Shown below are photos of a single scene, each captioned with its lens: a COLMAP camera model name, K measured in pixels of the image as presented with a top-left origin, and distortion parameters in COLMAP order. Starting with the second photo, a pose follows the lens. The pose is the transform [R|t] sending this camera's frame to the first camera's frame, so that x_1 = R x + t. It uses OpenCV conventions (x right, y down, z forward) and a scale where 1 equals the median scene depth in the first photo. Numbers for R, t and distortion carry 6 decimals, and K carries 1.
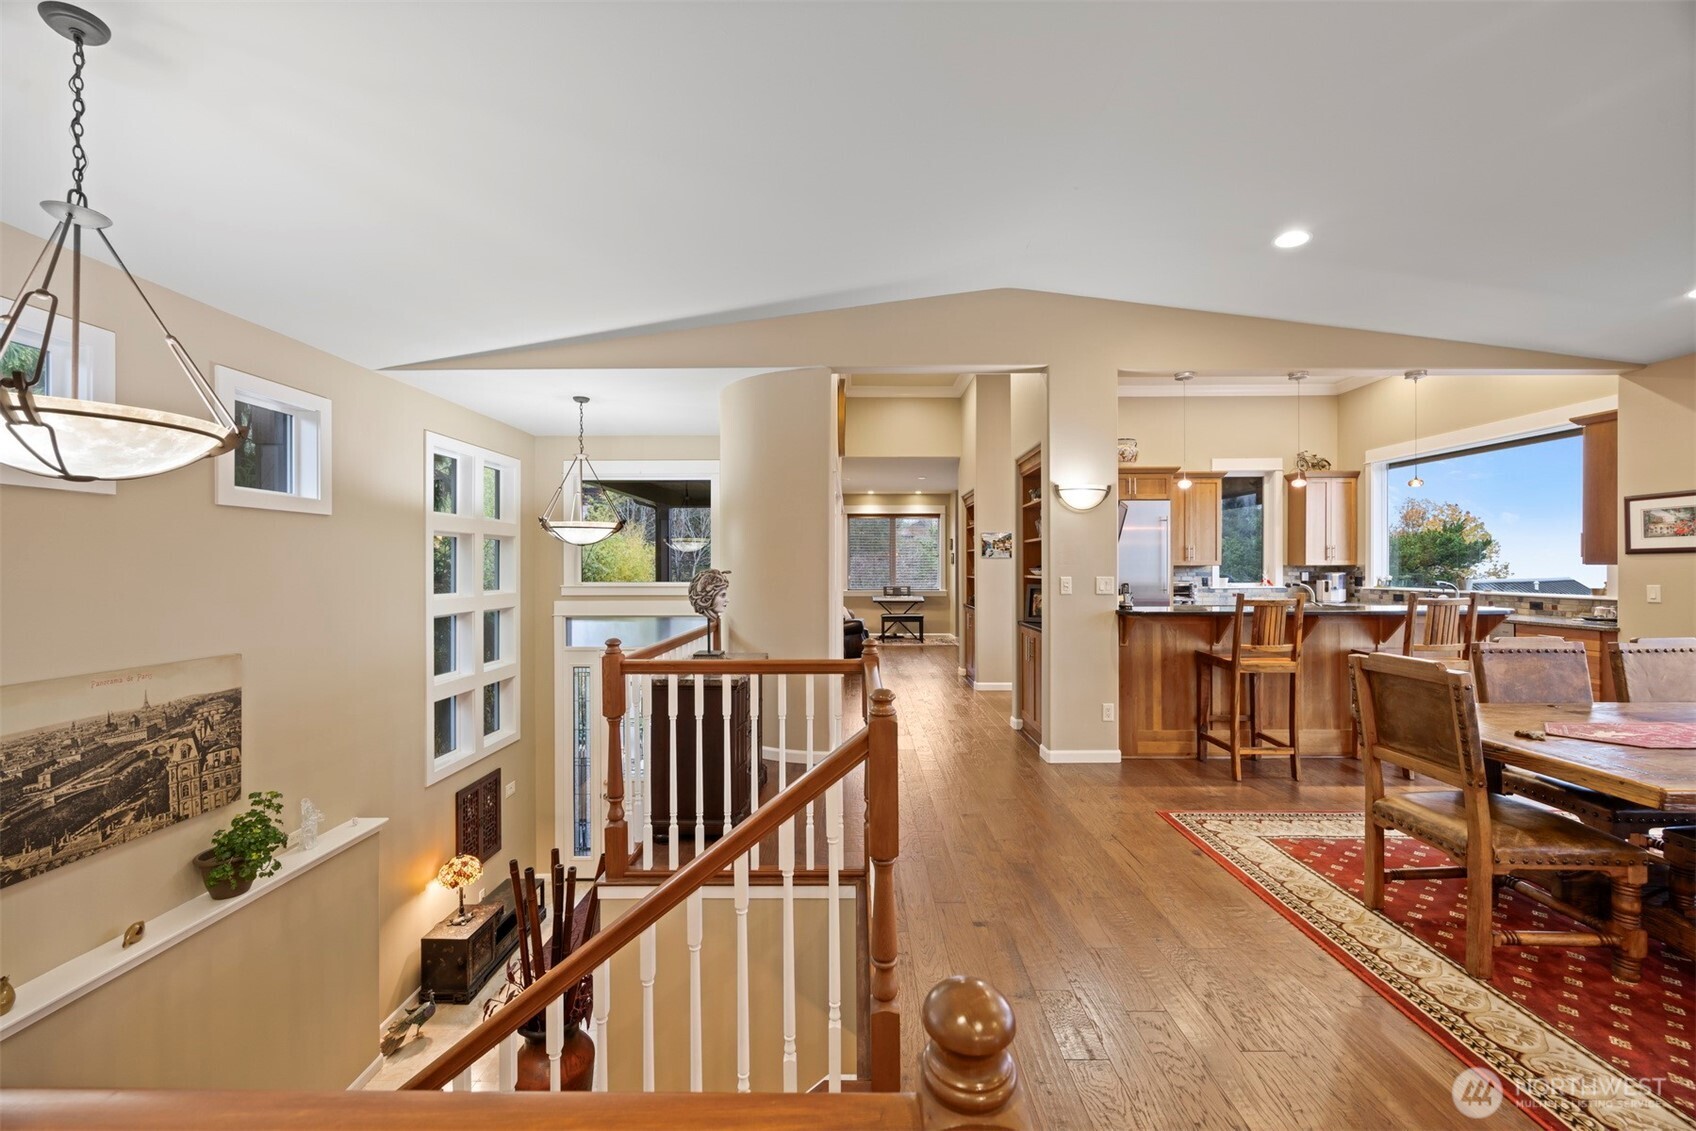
lens RADIAL K [[654.6, 0, 850.9], [0, 654.6, 563.2], [0, 0, 1]] dist [-0.004613, 0.000598]
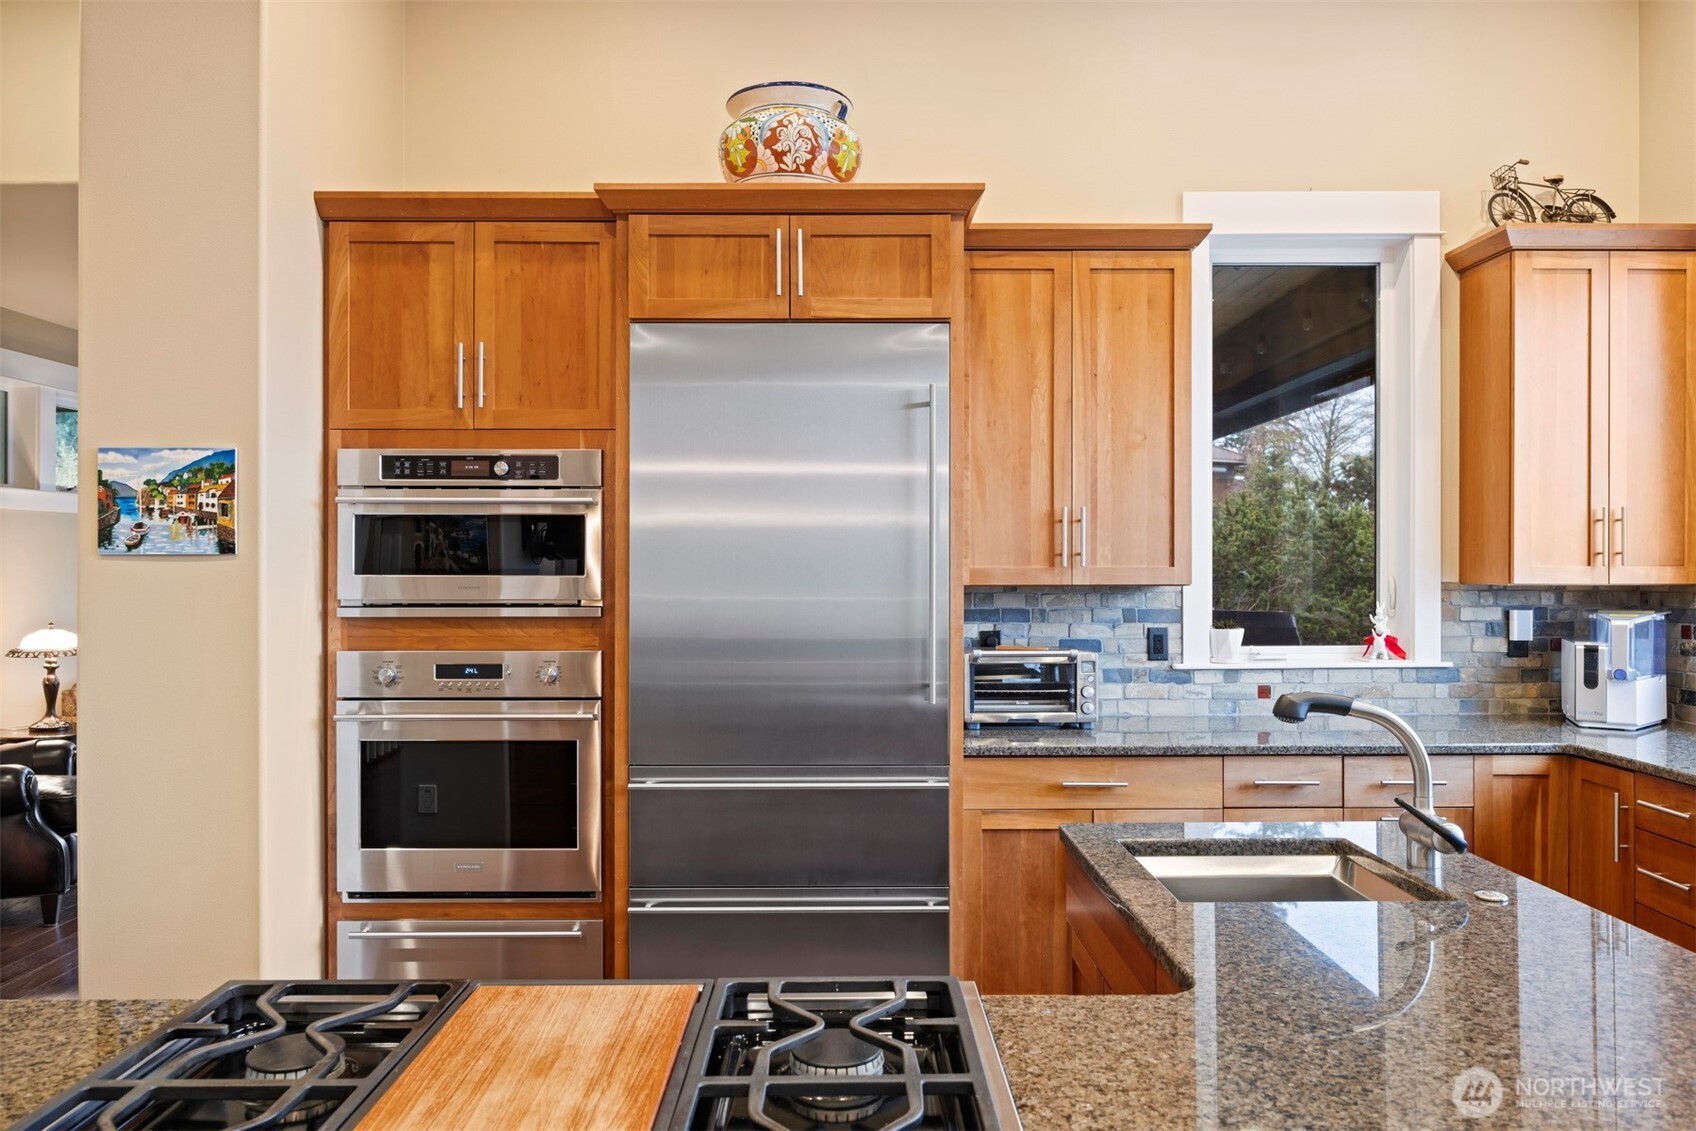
lens RADIAL K [[1192.4, 0, 839.5], [0, 1192.4, 570.5], [0, 0, 1]] dist [-0.010100, -0.003181]
pose [[0.999989, 0.001000, -0.004564, 0.426747], [-0.000985, 0.999994, 0.003440, -0.004005], [0.004567, -0.003435, 0.999984, 0.520269]]
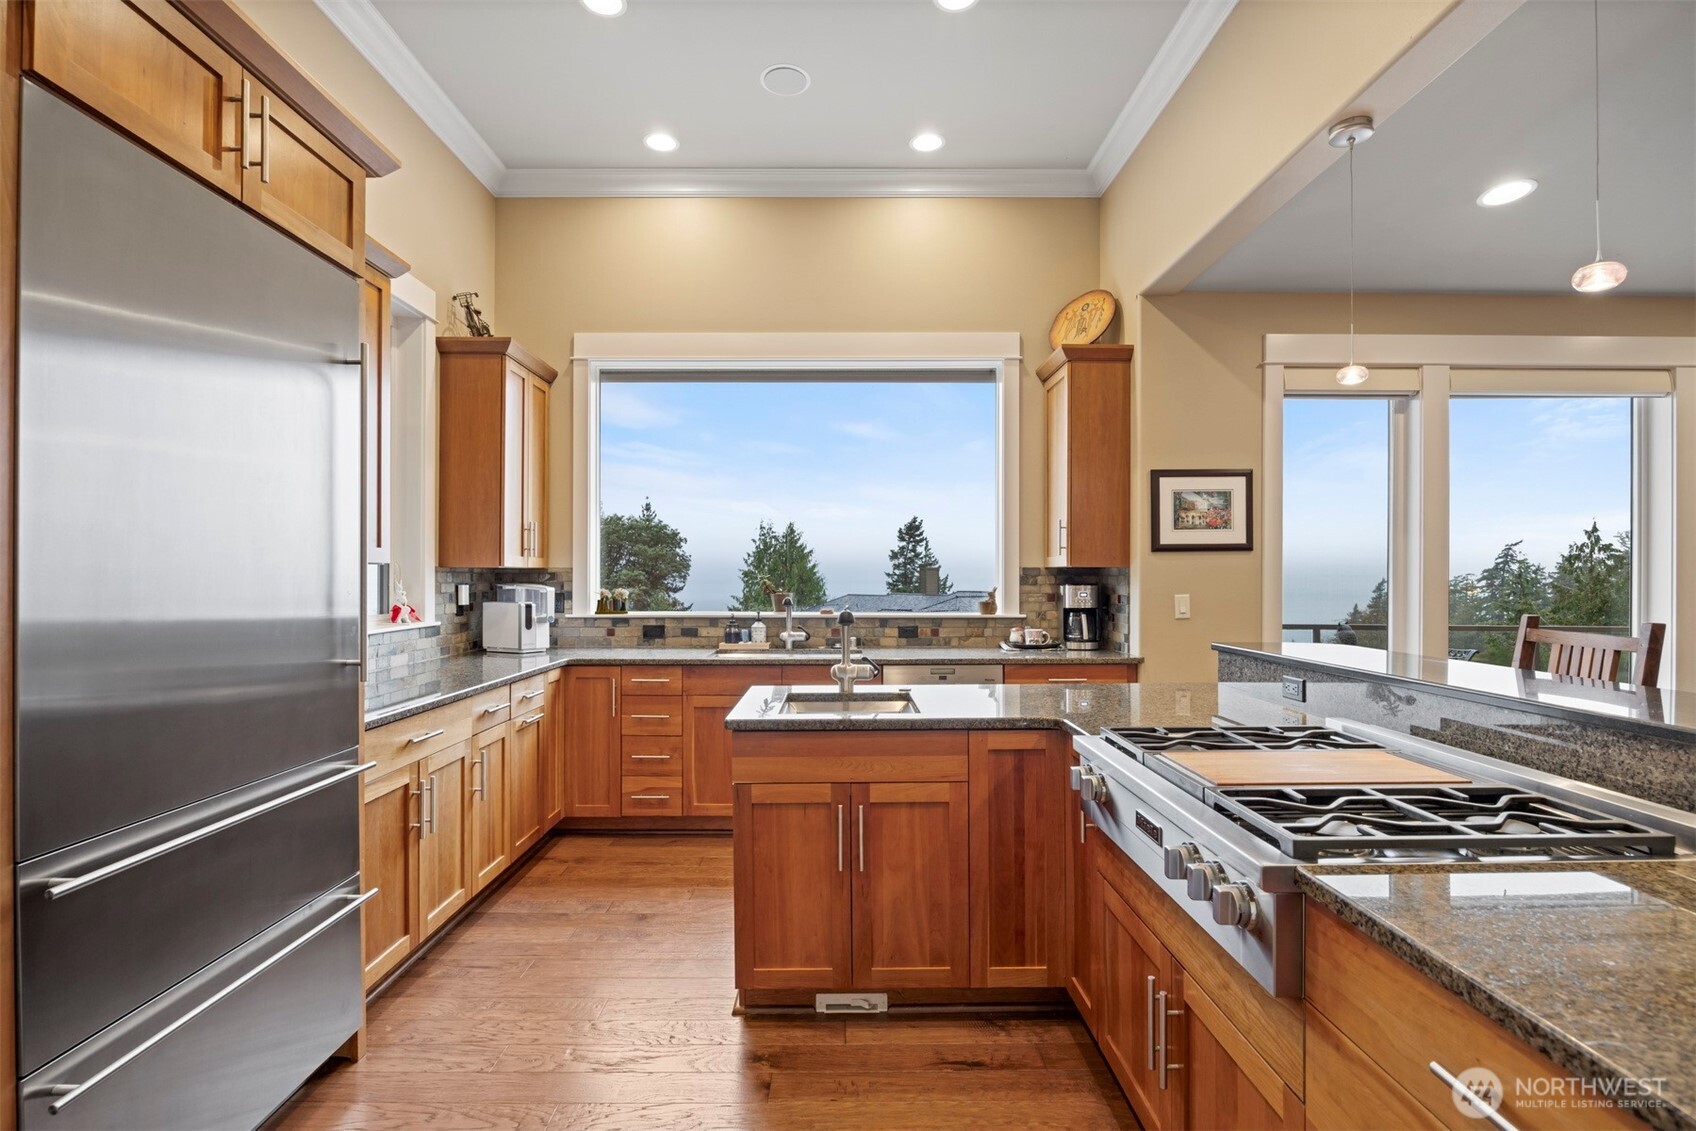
lens RADIAL K [[803.8, 0, 840.6], [0, 803.8, 573.5], [0, 0, 1]] dist [-0.008212, 0.000464]
pose [[-0.002045, 0.003987, 0.999990, 0.190728], [-0.003420, 0.999986, -0.003994, 0.008234], [-0.999992, -0.003428, -0.002031, 0.786131]]
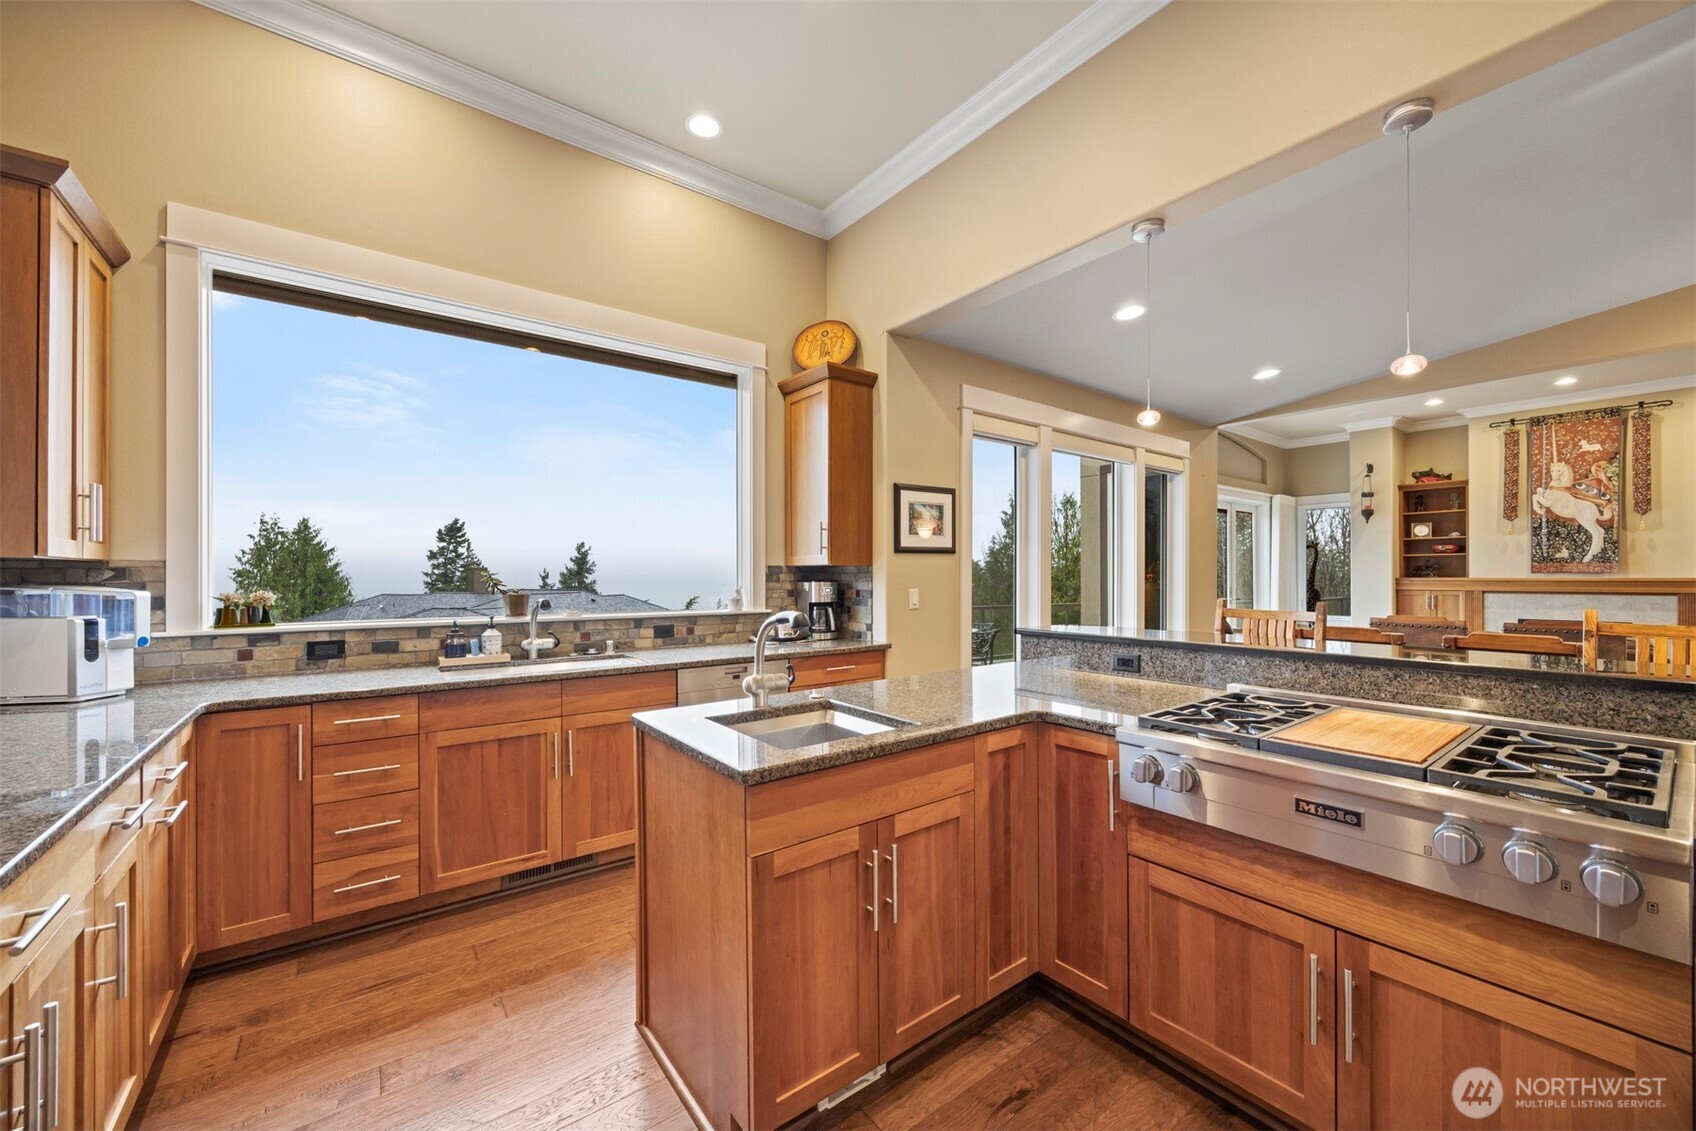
lens RADIAL K [[654.6, 0, 856.2], [0, 654.6, 574.8], [0, 0, 1]] dist [-0.004613, 0.000598]
pose [[-0.607672, 0.002004, 0.794185, 0.329961], [-0.001002, 0.999994, -0.003290, 0.009844], [-0.794187, -0.002795, -0.607667, 0.906675]]
